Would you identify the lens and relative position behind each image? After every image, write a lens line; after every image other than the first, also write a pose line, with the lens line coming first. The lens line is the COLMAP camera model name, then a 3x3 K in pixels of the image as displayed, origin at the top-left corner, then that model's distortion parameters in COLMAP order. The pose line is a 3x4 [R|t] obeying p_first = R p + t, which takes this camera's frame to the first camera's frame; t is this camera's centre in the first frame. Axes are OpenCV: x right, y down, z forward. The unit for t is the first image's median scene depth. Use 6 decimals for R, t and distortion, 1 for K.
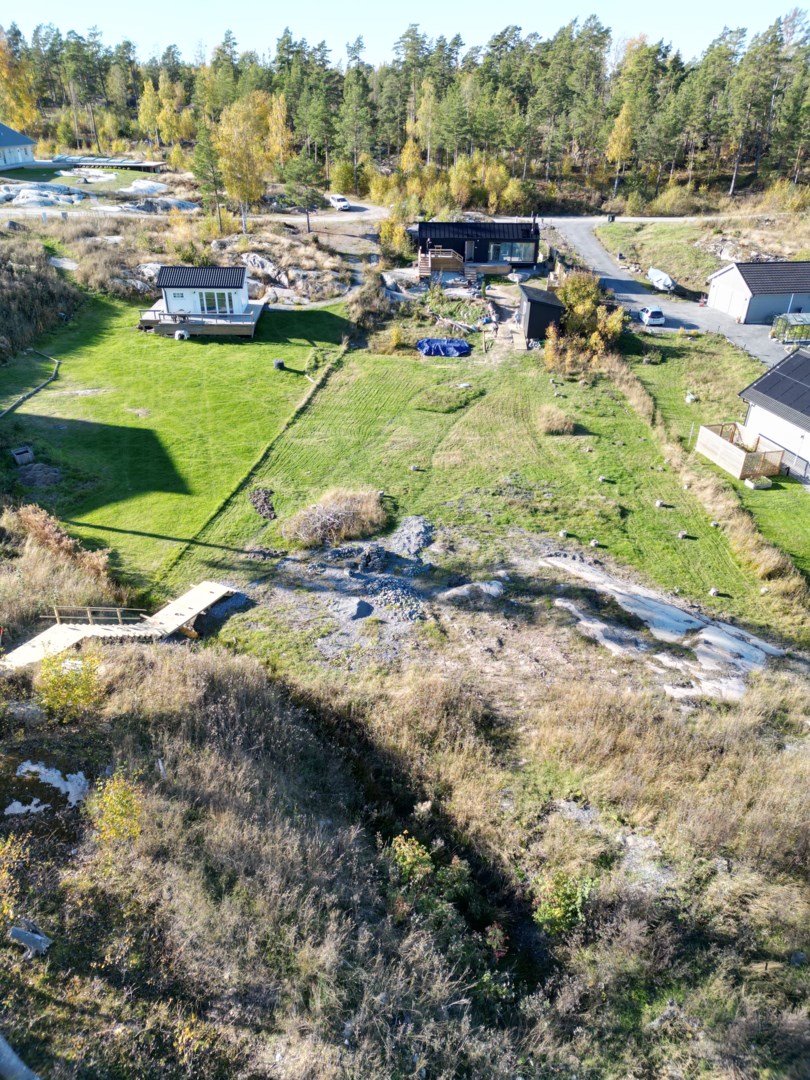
lens RADIAL K [[757.6, 0, 405.0], [0, 757.6, 540.0], [0, 0, 1]] dist [0.027673, -0.002298]
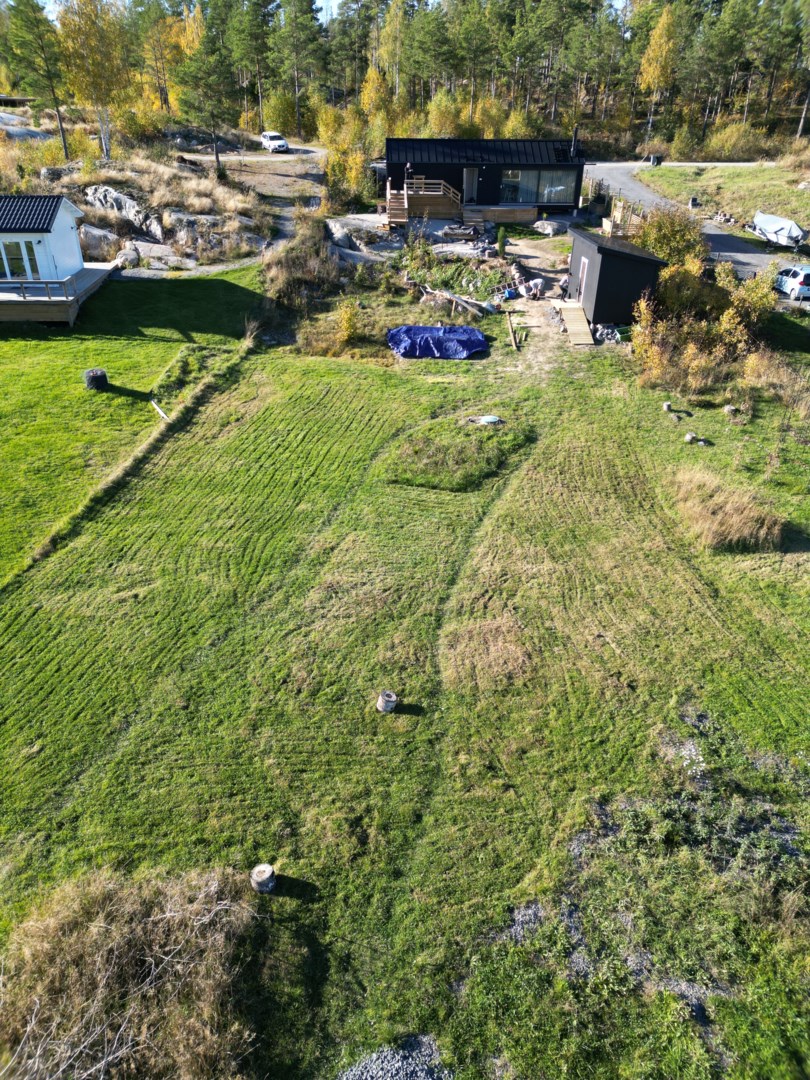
lens RADIAL K [[757.6, 0, 405.0], [0, 757.6, 540.0], [0, 0, 1]] dist [0.027673, -0.002298]
pose [[0.999197, -0.019366, 0.035067, 0.006204], [0.019439, 0.999810, -0.001737, -0.104961], [-0.035027, 0.002417, 0.999383, 0.430790]]
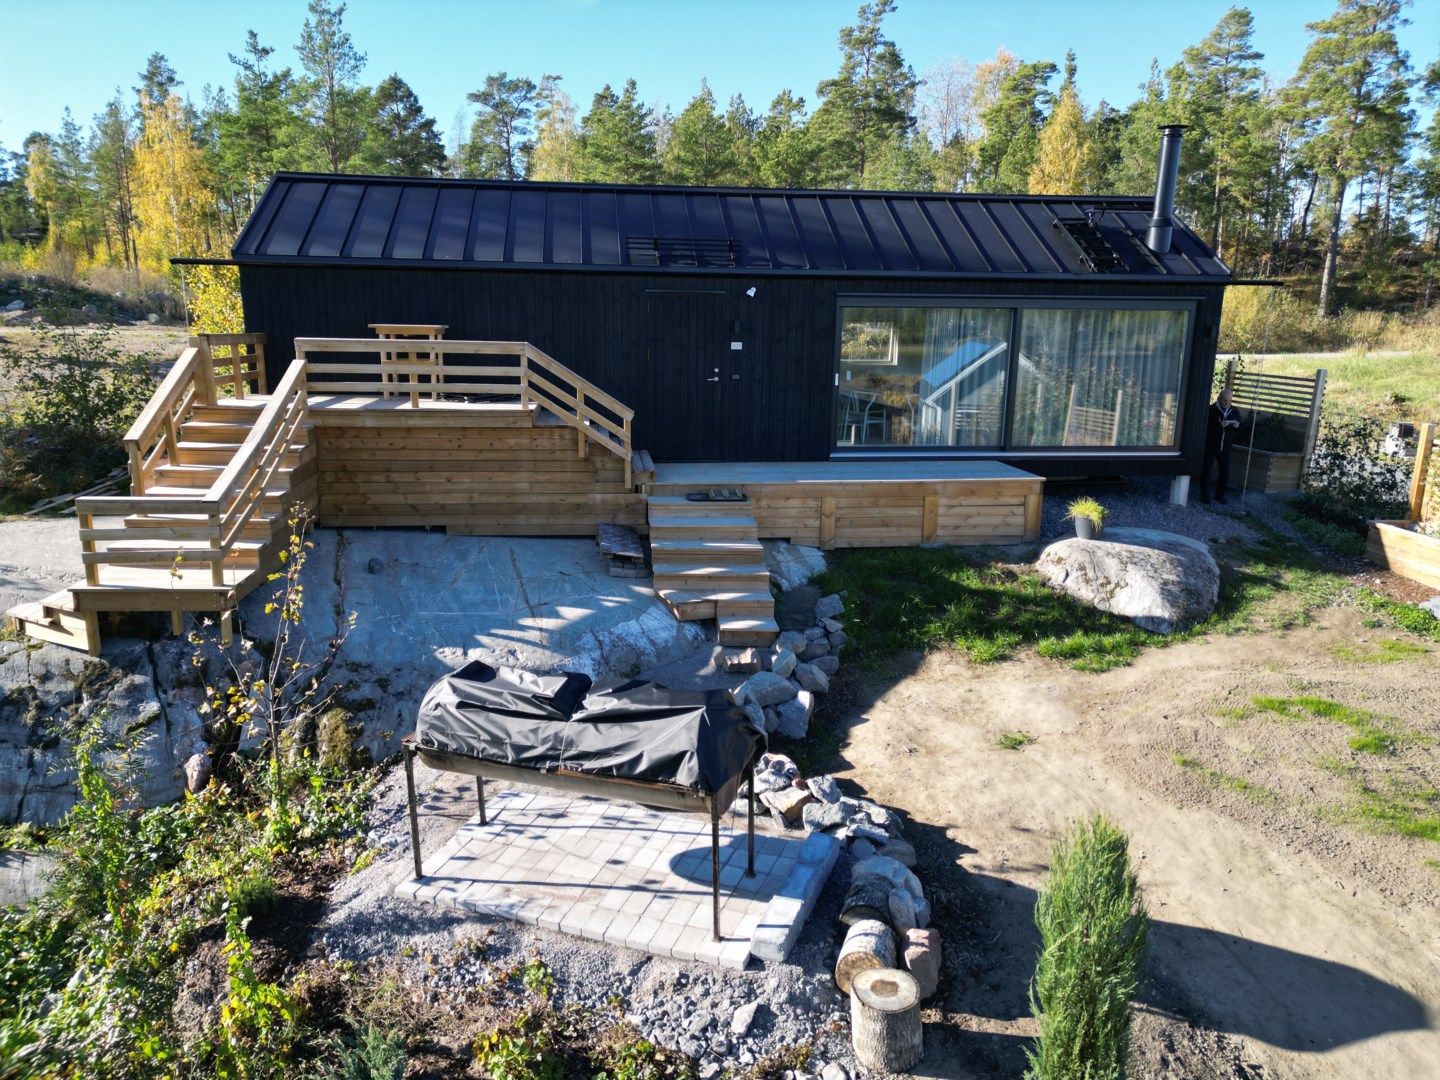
lens RADIAL K [[1010.1, 0, 720.0], [0, 1010.1, 540.0], [0, 0, 1]] dist [0.027673, -0.002298]
pose [[0.992423, -0.020510, 0.121146, 0.079267], [0.056233, 0.952468, -0.299404, -0.336854], [-0.109247, 0.303947, 0.946404, 0.943630]]
